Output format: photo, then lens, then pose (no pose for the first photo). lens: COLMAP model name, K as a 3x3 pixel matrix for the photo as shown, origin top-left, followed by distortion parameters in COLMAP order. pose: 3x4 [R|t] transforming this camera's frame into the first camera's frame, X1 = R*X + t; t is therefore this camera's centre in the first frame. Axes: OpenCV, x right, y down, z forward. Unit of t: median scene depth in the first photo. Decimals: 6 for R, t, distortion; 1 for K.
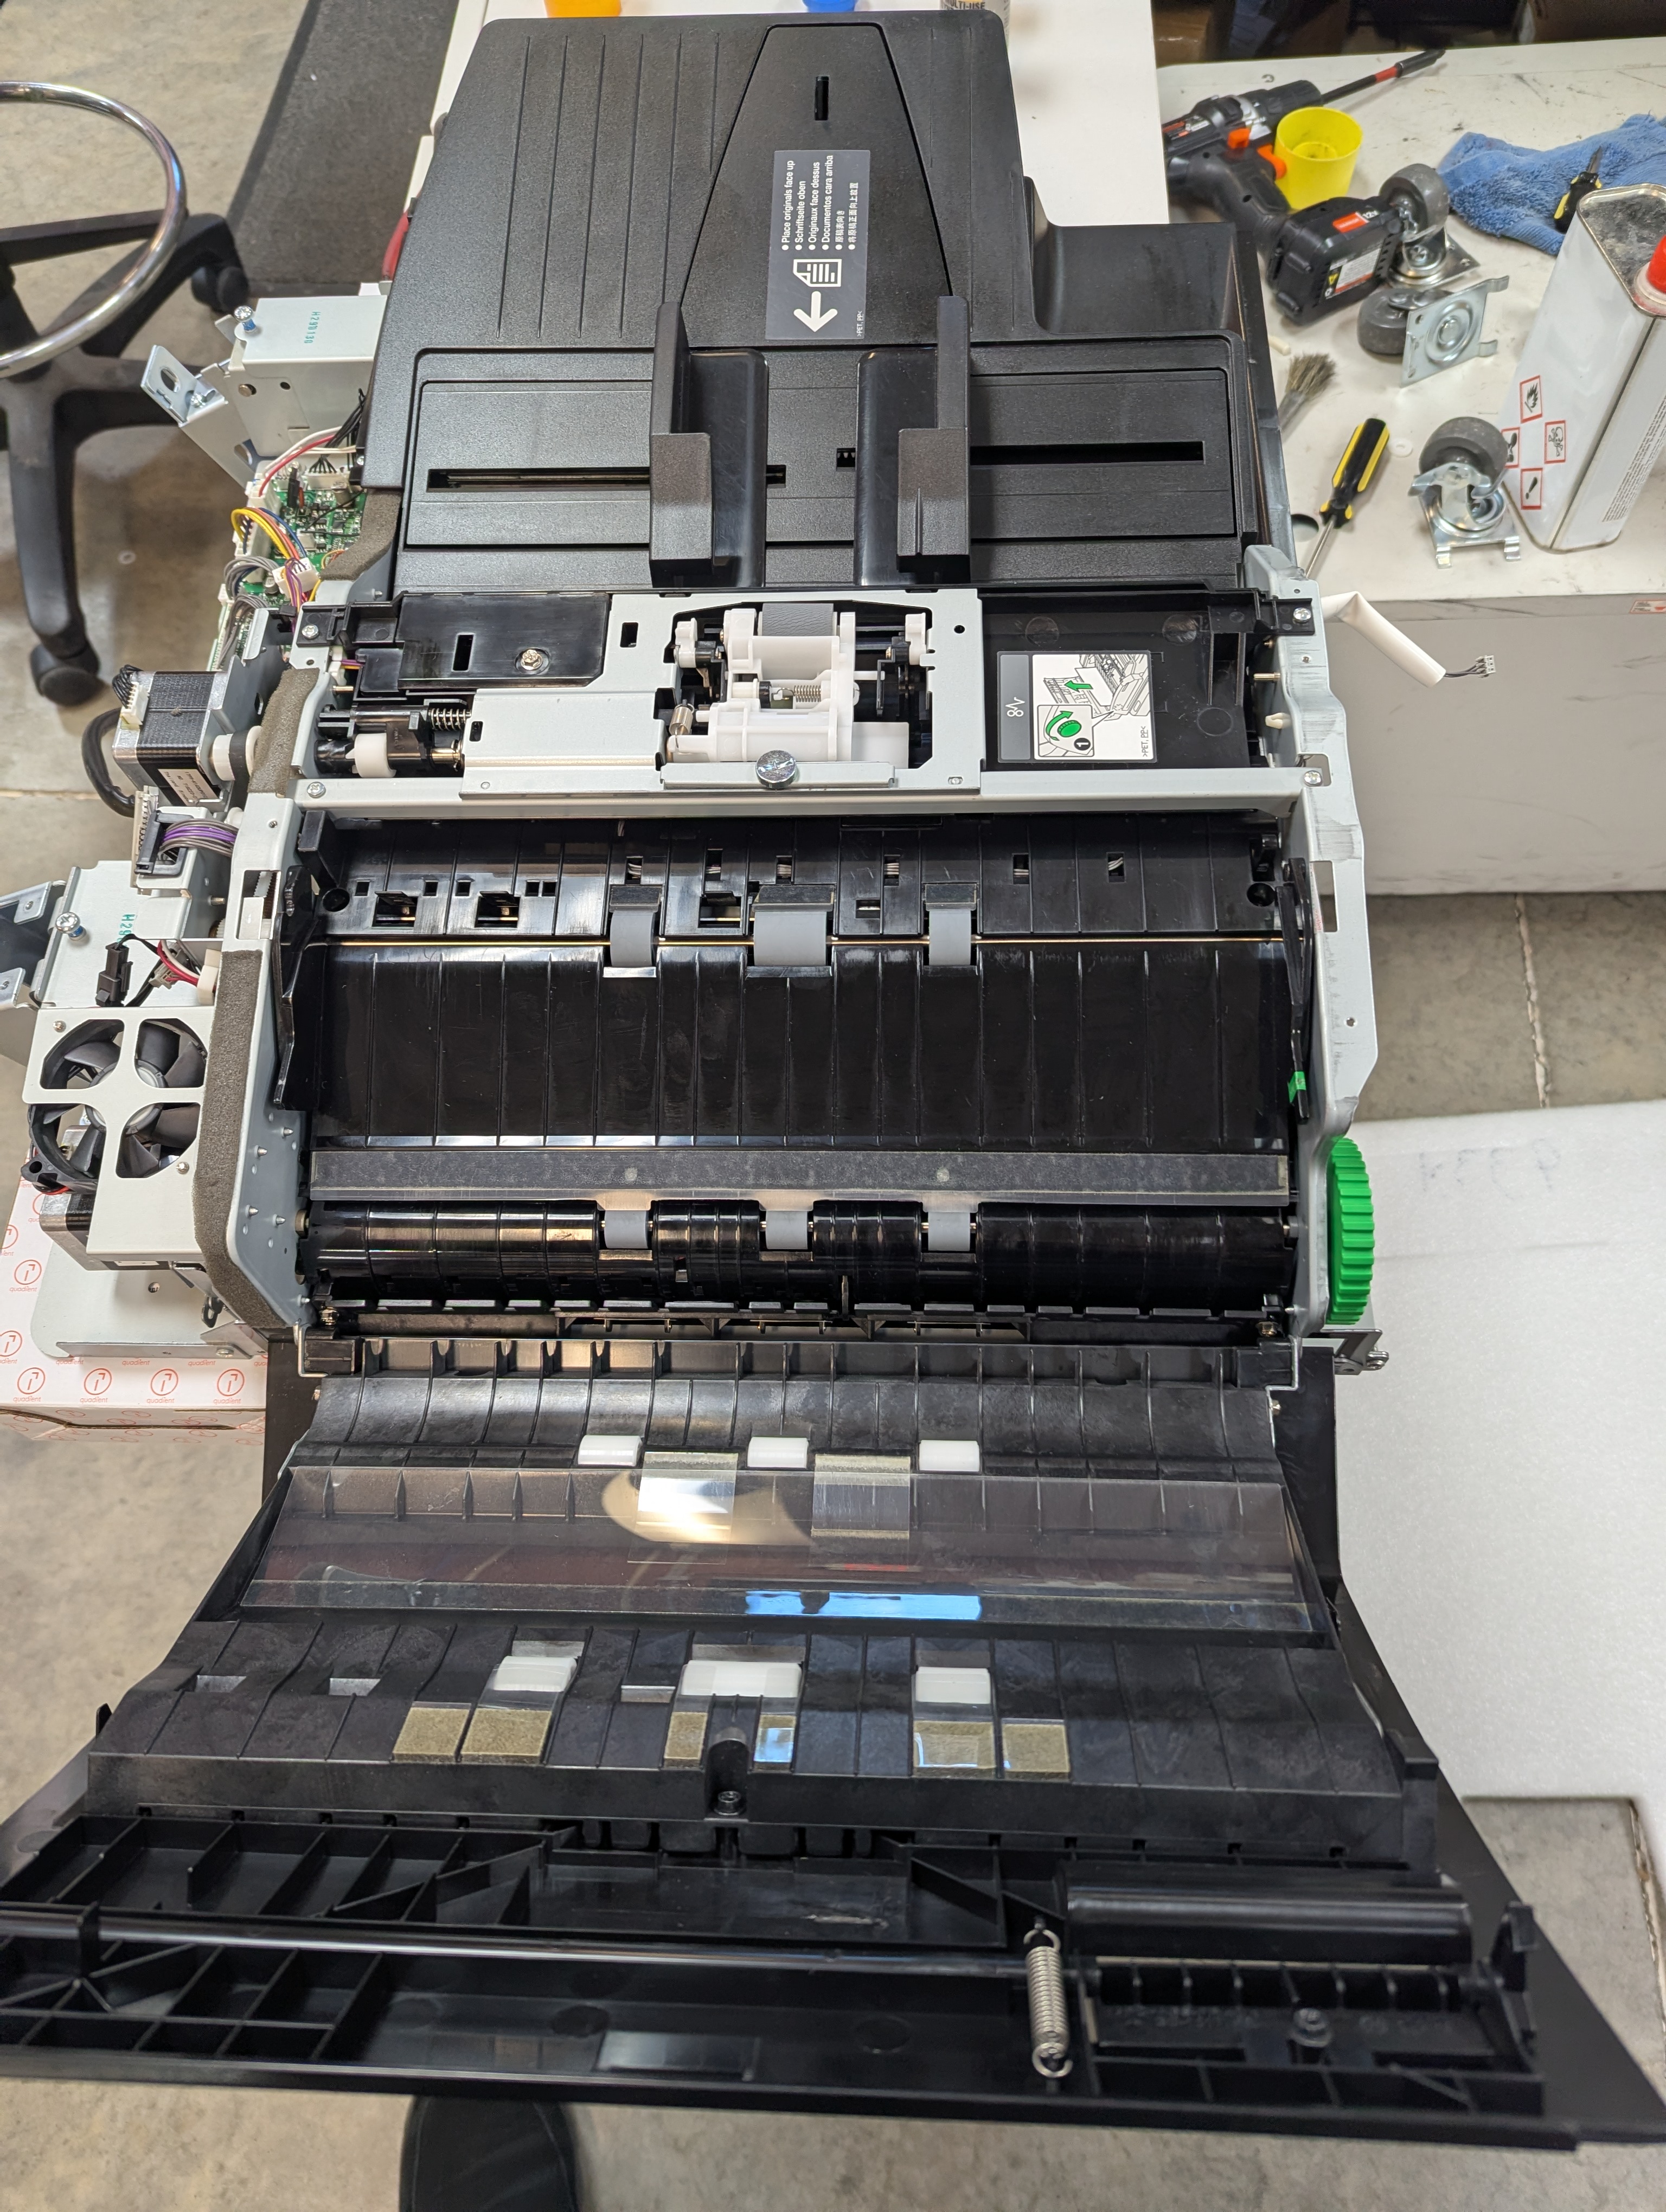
lens RADIAL K [[1581.6, 0, 838.6], [0, 1581.6, 1097.6], [0, 0, 1]] dist [0.034783, -0.042098]
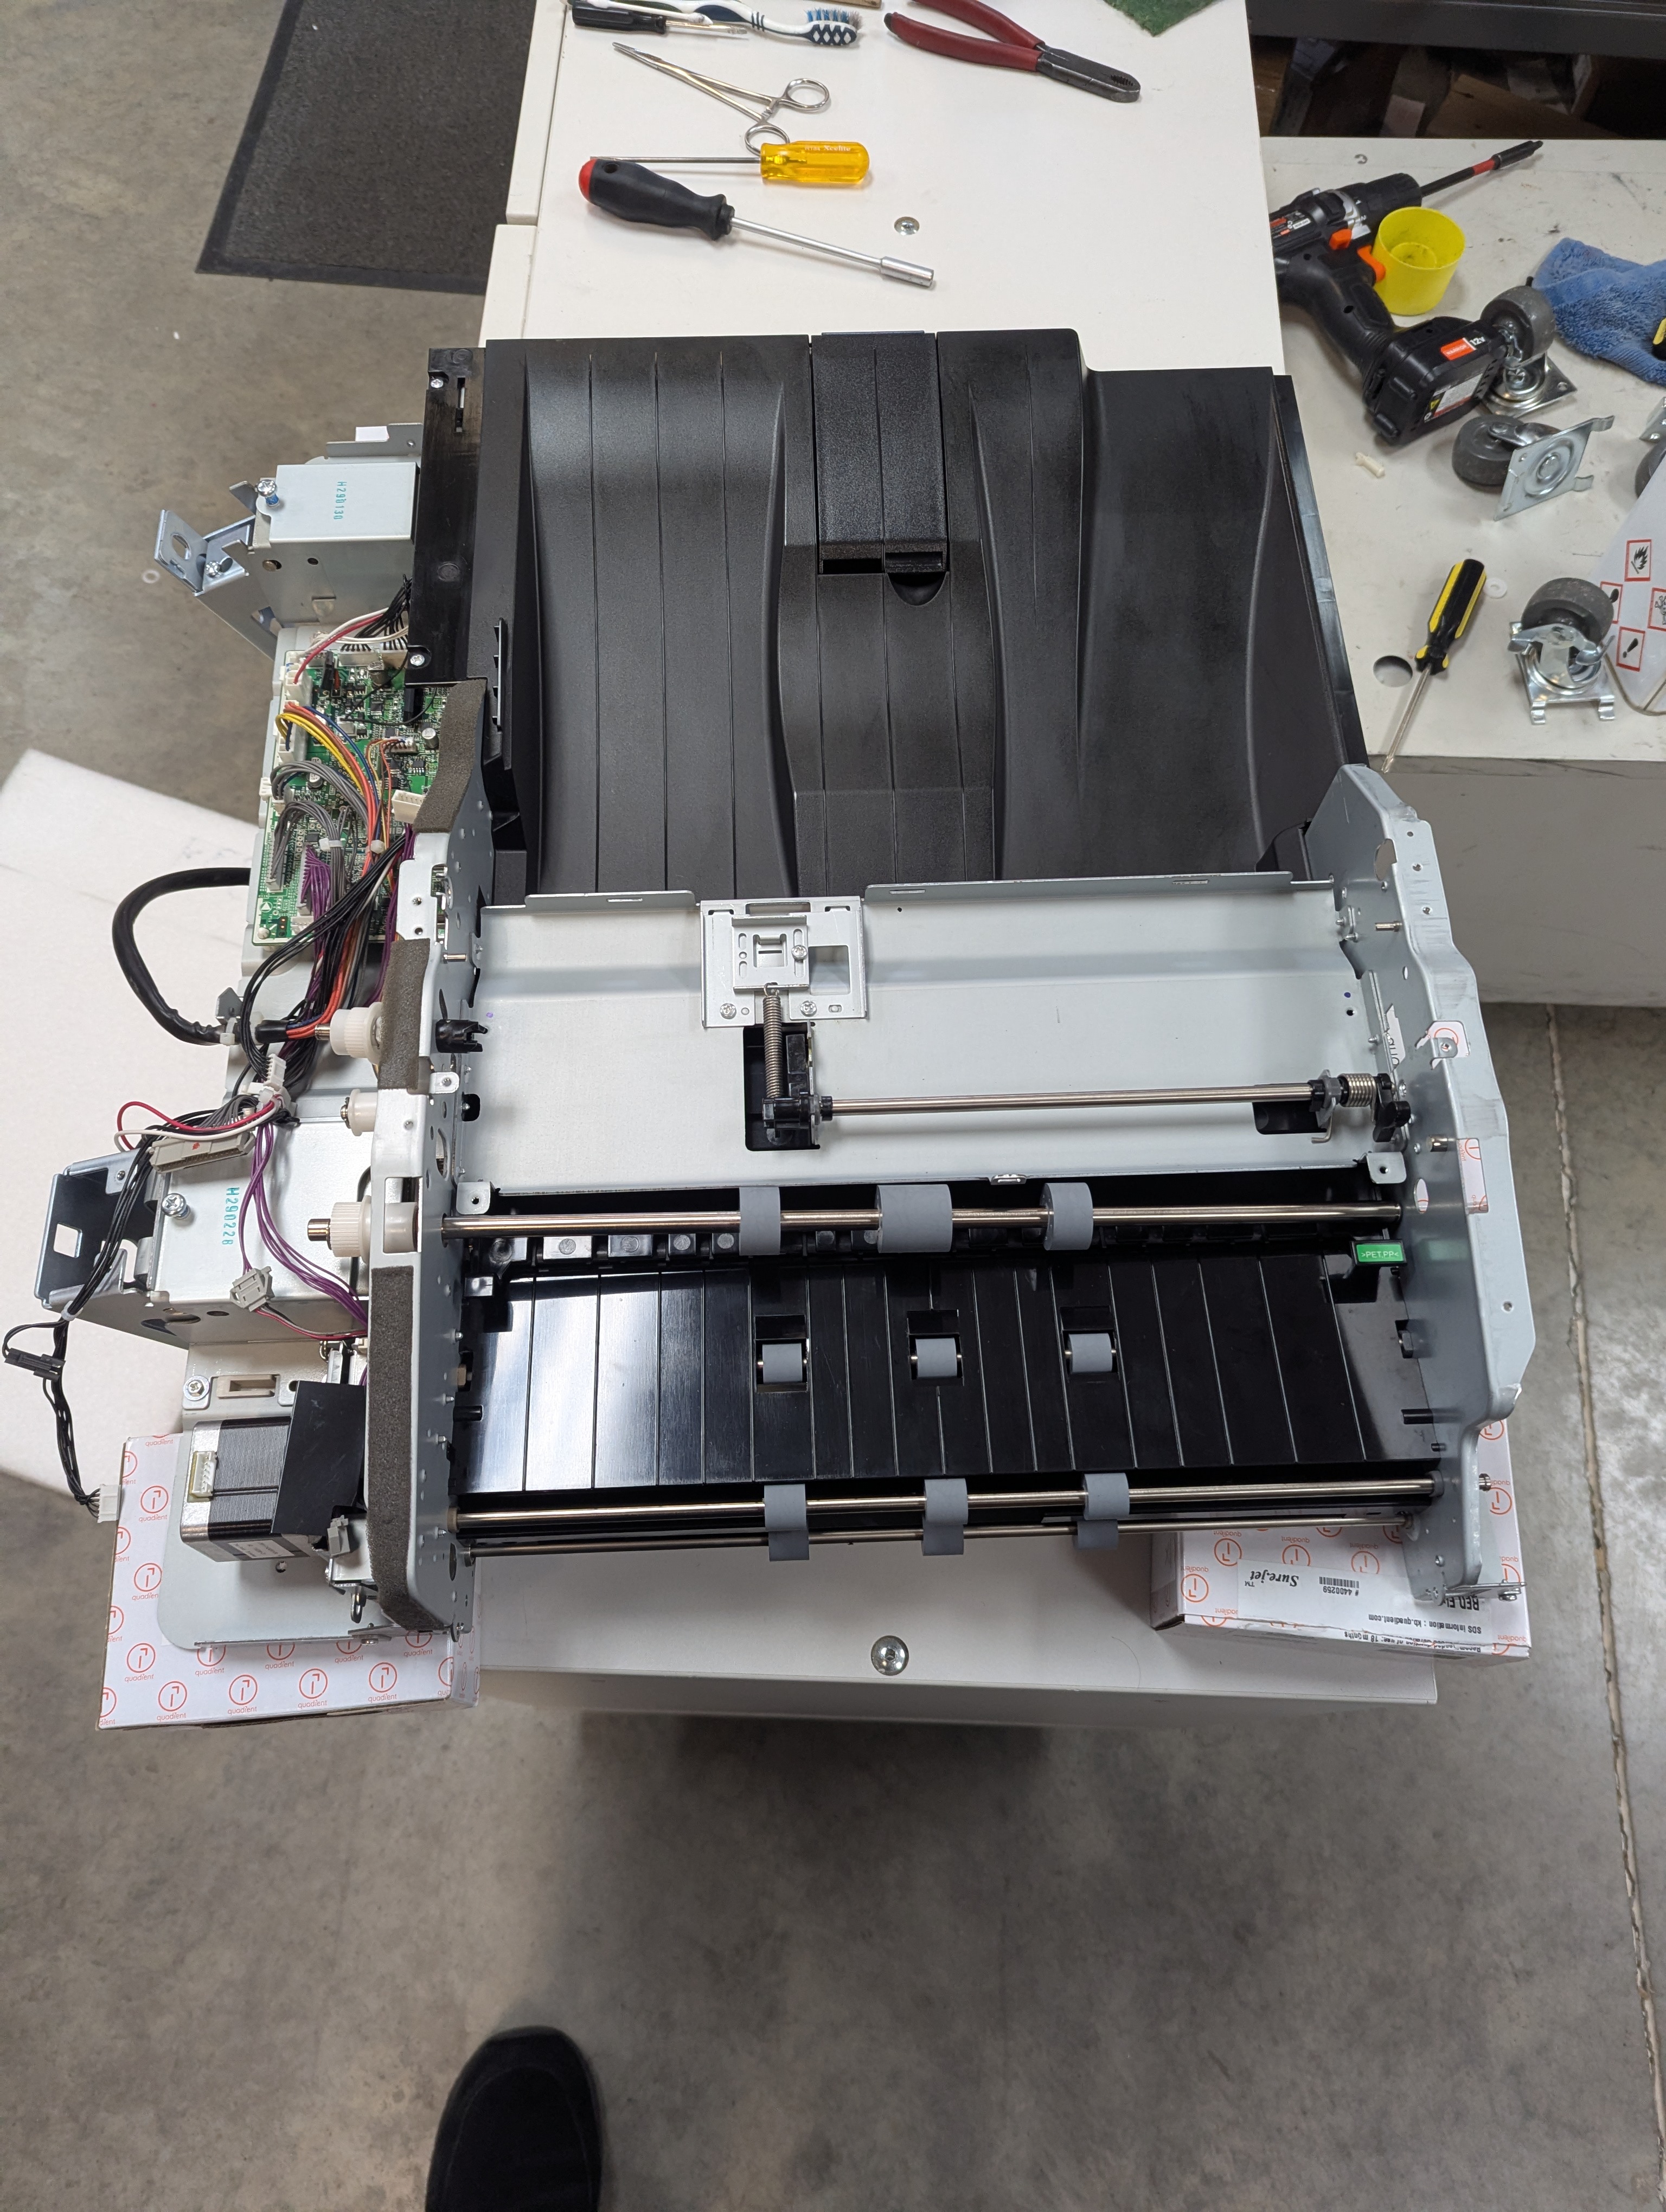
lens RADIAL K [[1581.6, 0, 813.7], [0, 1581.6, 1092.6], [0, 0, 1]] dist [0.034783, -0.042098]
pose [[0.998369, 0.033313, 0.046373, -0.103352], [-0.036085, 0.997529, 0.060284, -0.140154], [-0.044251, -0.061859, 0.997103, 0.015950]]
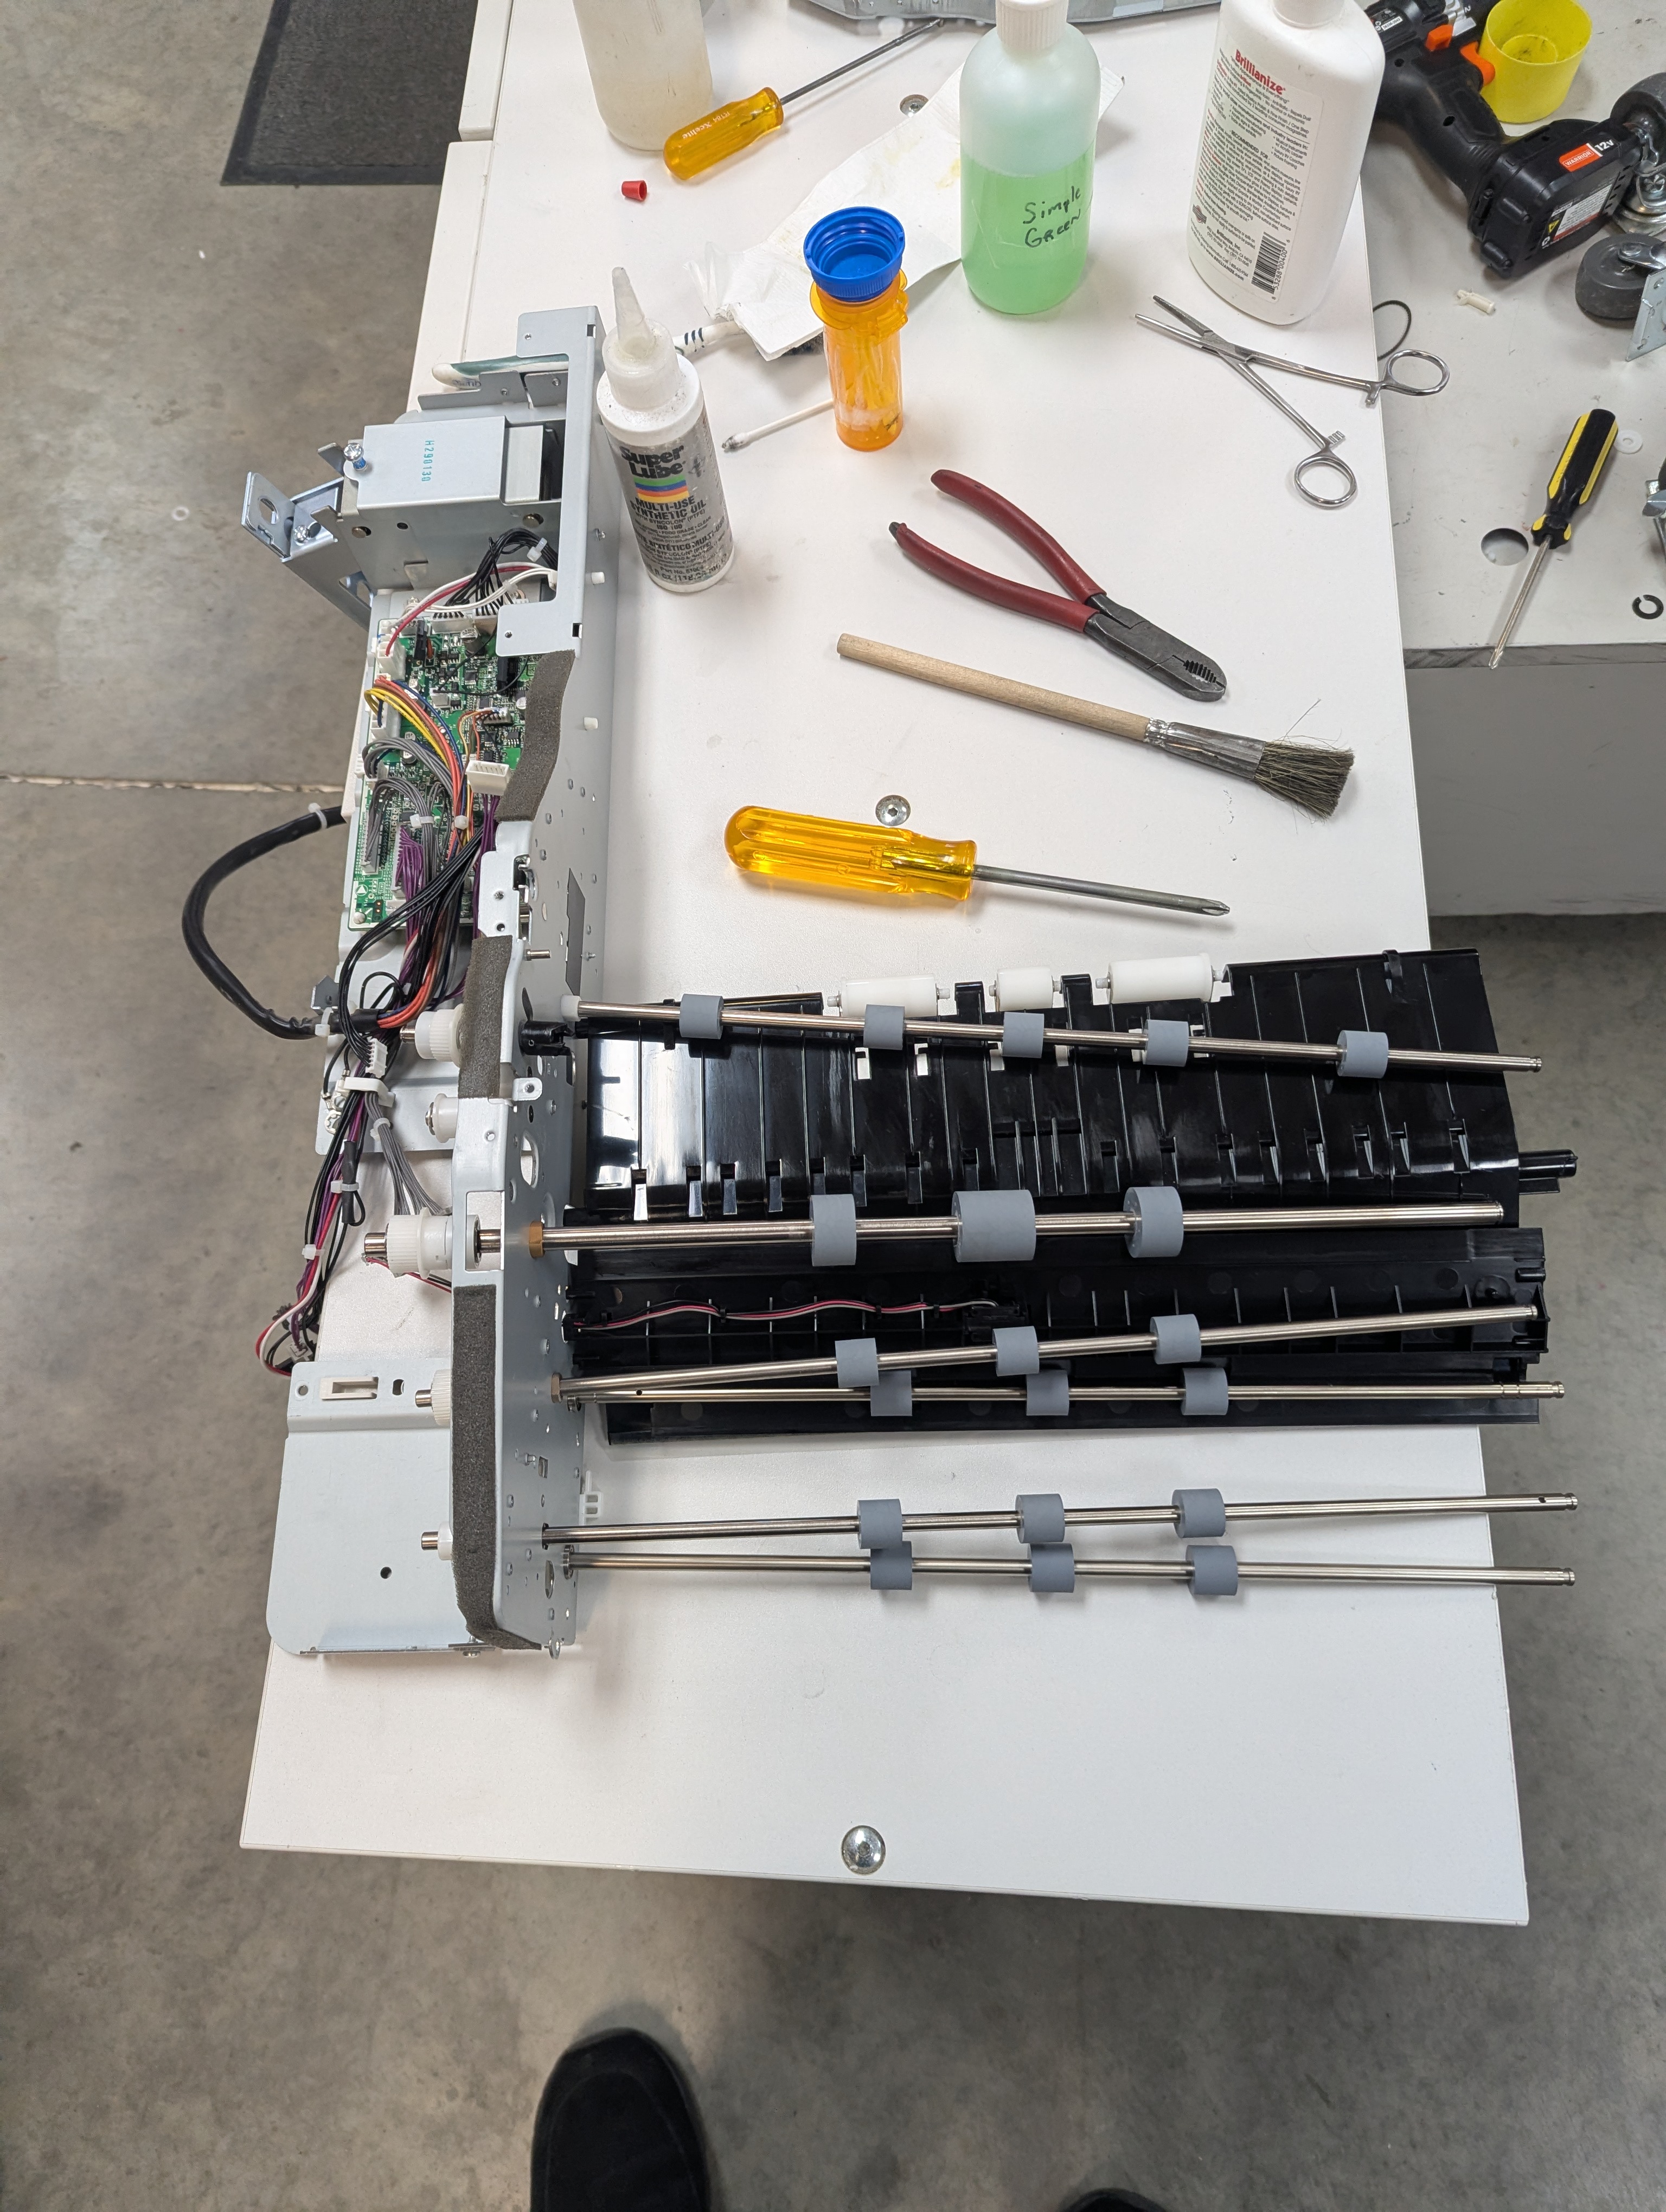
lens RADIAL K [[1581.6, 0, 818.5], [0, 1581.6, 1083.4], [0, 0, 1]] dist [0.034783, -0.042098]
pose [[0.998929, 0.005565, -0.045923, -0.034359], [-0.000163, 0.993155, 0.116804, -0.166676], [0.046258, -0.116671, 0.992093, 0.101422]]
